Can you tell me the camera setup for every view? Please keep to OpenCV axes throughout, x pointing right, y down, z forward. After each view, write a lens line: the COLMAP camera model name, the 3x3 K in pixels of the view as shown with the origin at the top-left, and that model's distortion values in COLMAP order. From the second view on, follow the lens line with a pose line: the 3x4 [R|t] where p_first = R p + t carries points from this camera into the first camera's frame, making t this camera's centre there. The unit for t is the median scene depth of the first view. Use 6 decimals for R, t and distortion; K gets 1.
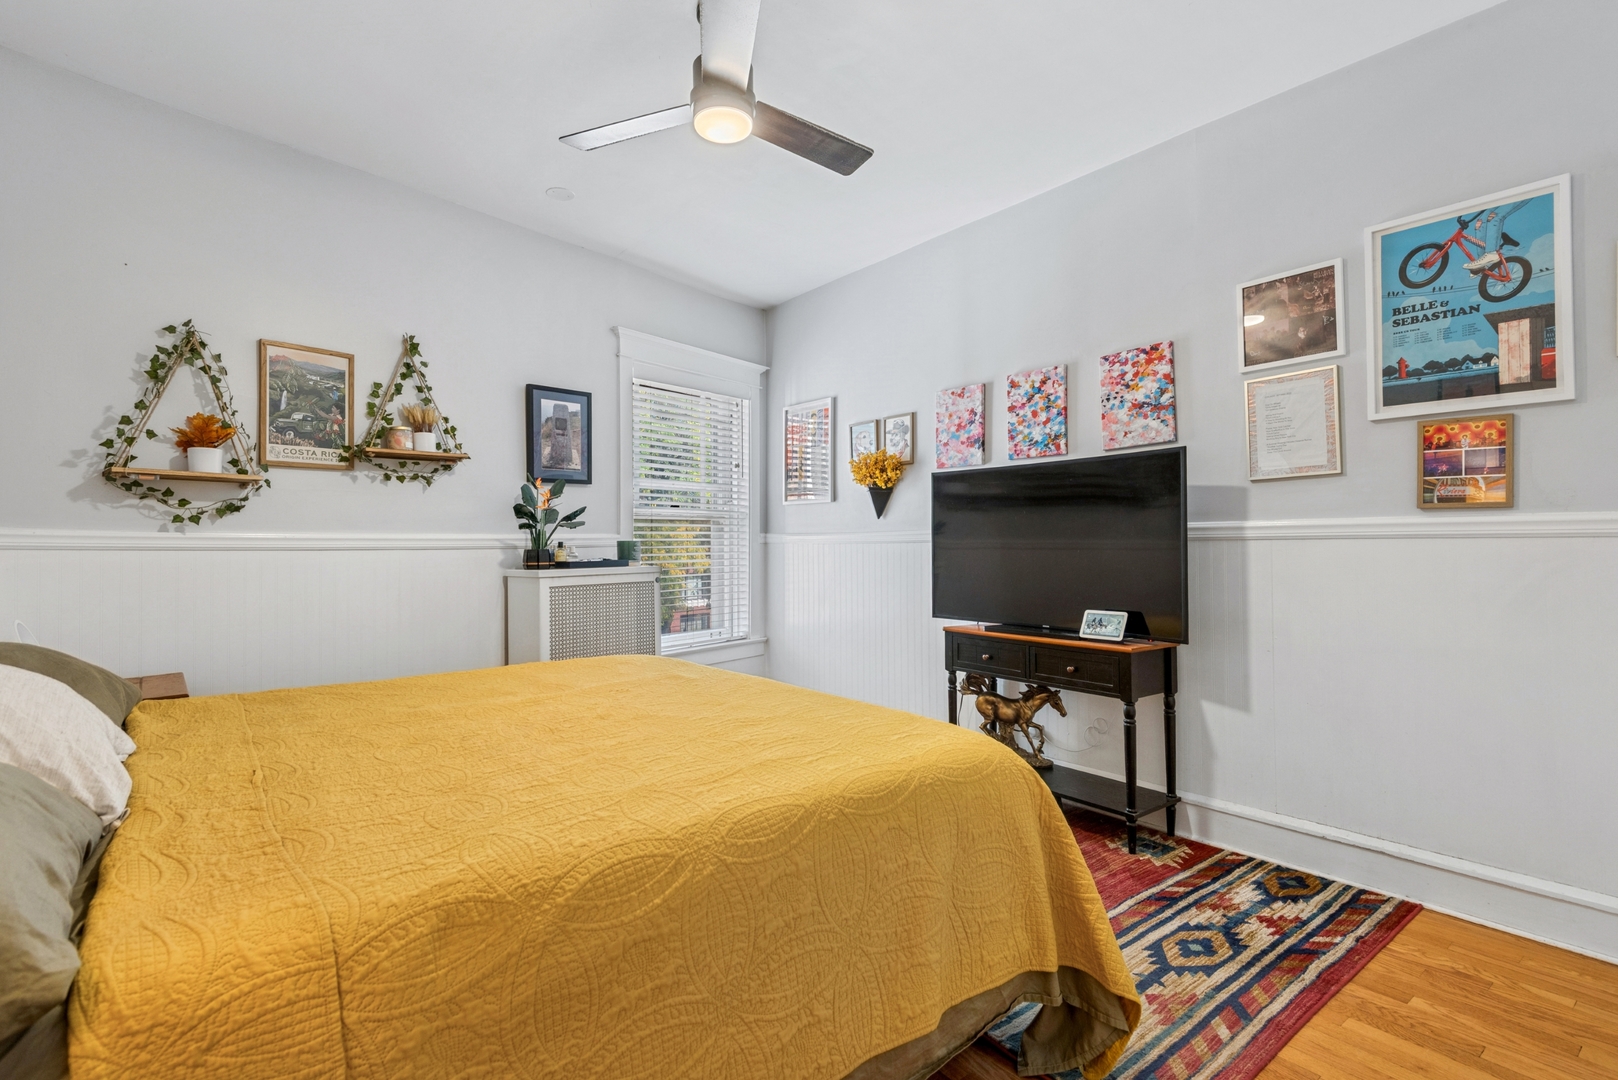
lens RADIAL K [[742.2, 0, 814.4], [0, 742.2, 522.5], [0, 0, 1]] dist [0.000466, -0.000045]
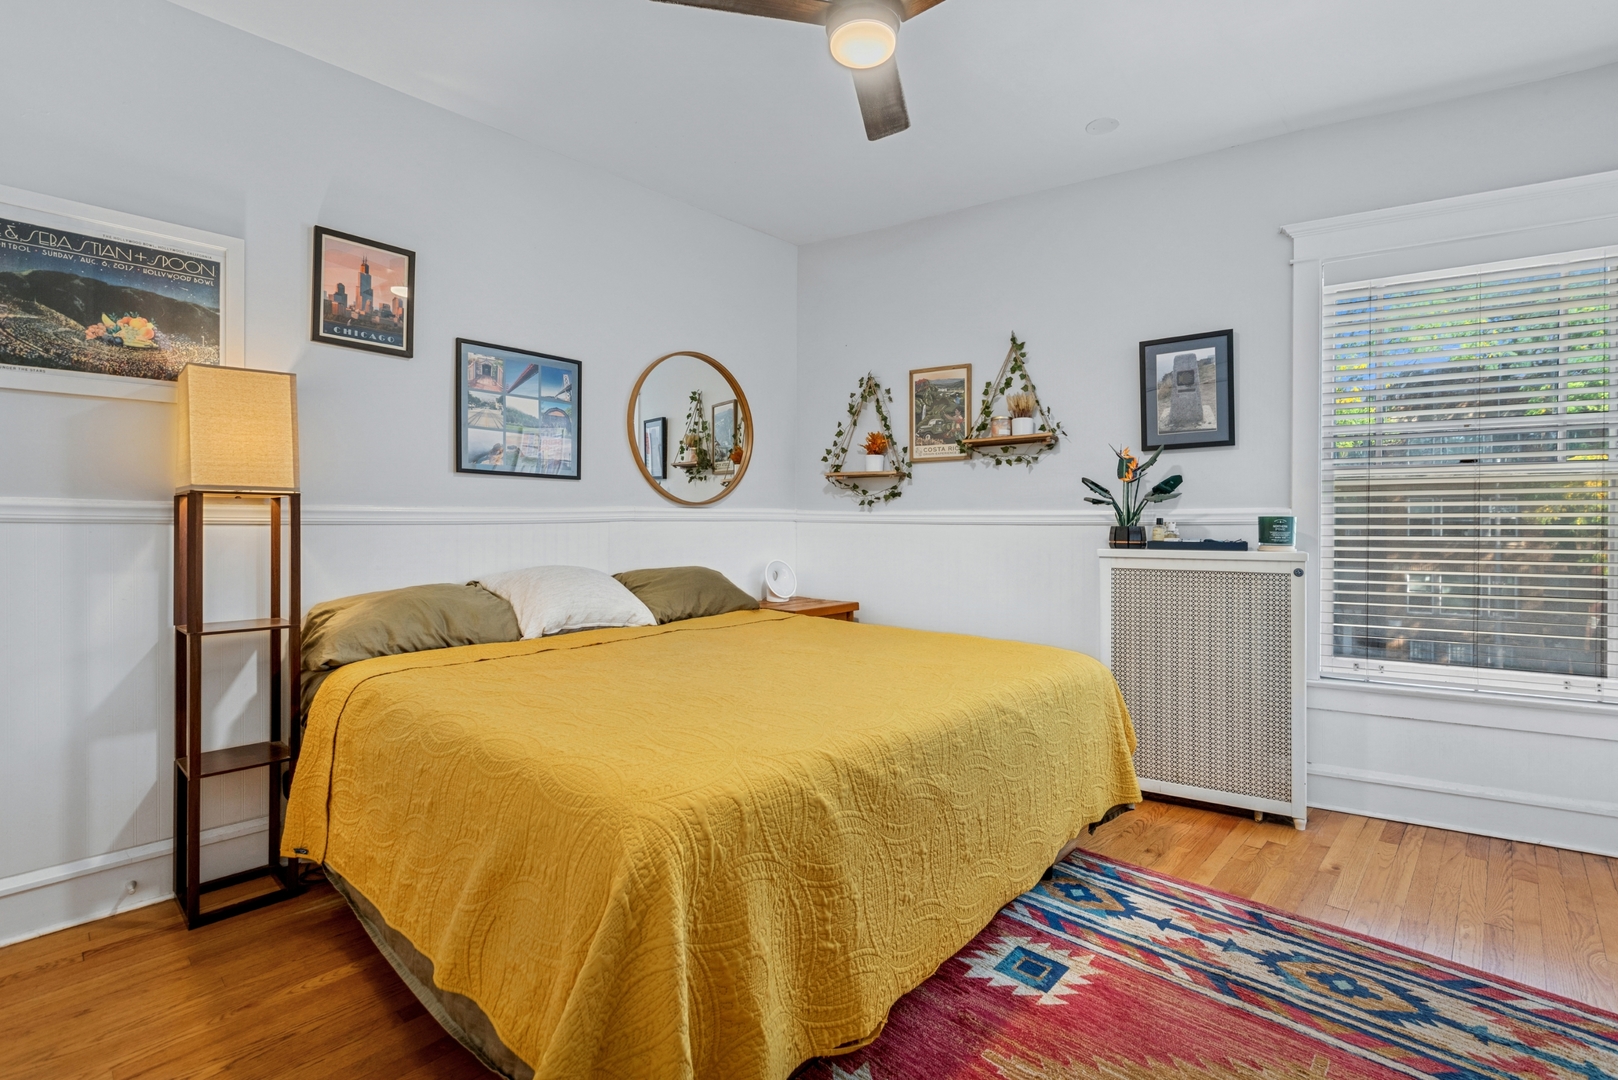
lens RADIAL K [[742.2, 0, 814.4], [0, 742.2, 522.5], [0, 0, 1]] dist [0.000466, -0.000045]
pose [[0.127679, 0.006284, -0.991796, 0.527960], [0.026157, 0.999611, 0.009701, 0.014269], [0.991471, -0.027181, 0.127465, 0.563604]]
